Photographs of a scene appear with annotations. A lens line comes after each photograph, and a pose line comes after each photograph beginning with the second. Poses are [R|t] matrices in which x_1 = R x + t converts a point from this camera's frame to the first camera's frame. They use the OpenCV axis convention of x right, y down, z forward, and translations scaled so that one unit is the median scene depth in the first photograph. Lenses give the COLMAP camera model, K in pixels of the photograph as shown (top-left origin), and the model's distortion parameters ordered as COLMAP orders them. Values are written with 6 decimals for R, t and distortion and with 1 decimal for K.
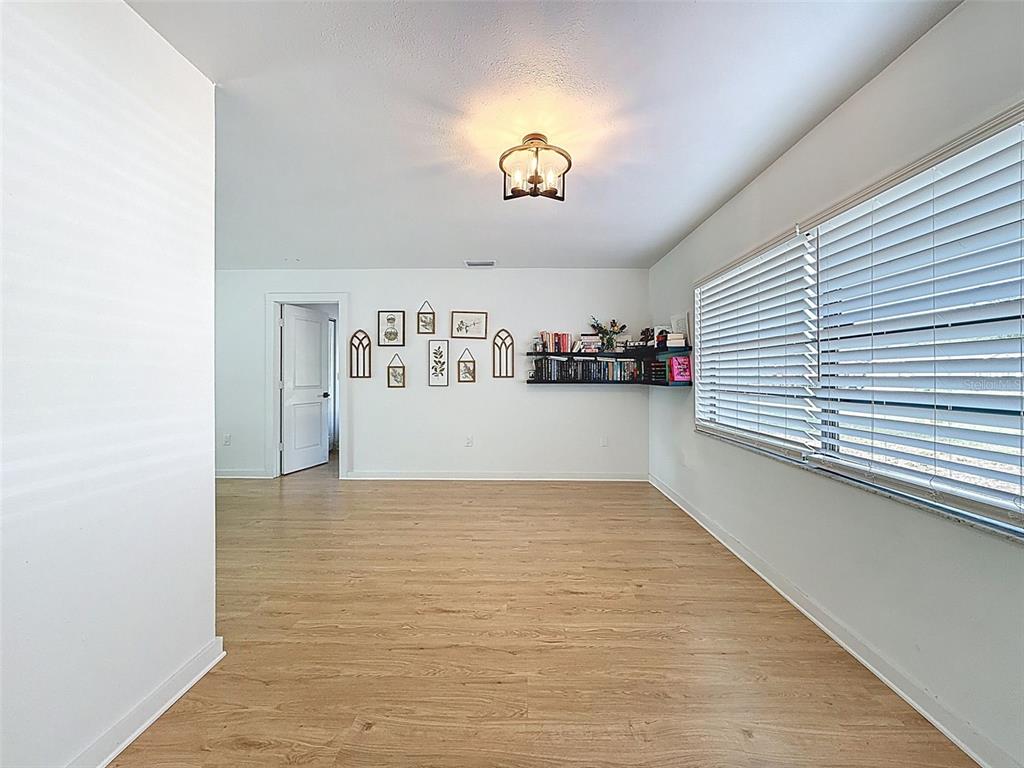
lens RADIAL K [[418.7, 0, 512.0], [0, 418.7, 384.0], [0, 0, 1]] dist [-0.000698, -0.000065]
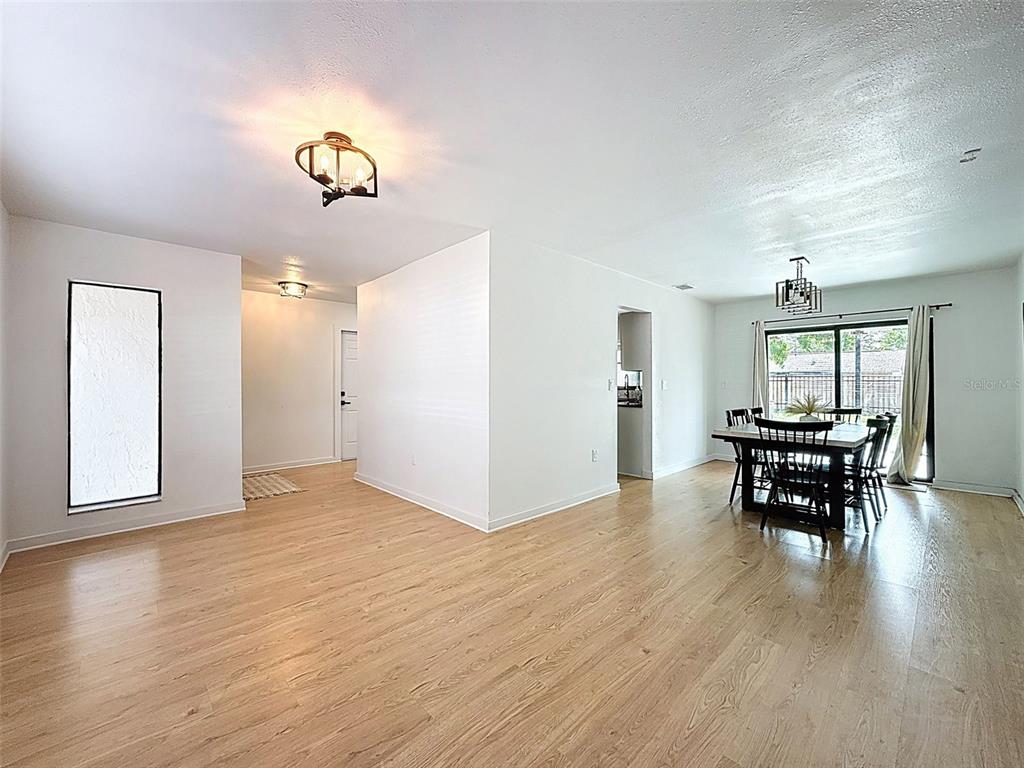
lens RADIAL K [[418.7, 0, 512.0], [0, 418.7, 384.0], [0, 0, 1]] dist [-0.000698, -0.000065]
pose [[-0.713886, -0.000760, -0.700262, 0.479481], [-0.008636, 0.999933, 0.007719, -0.027003], [0.700209, 0.011558, -0.713845, 2.132485]]
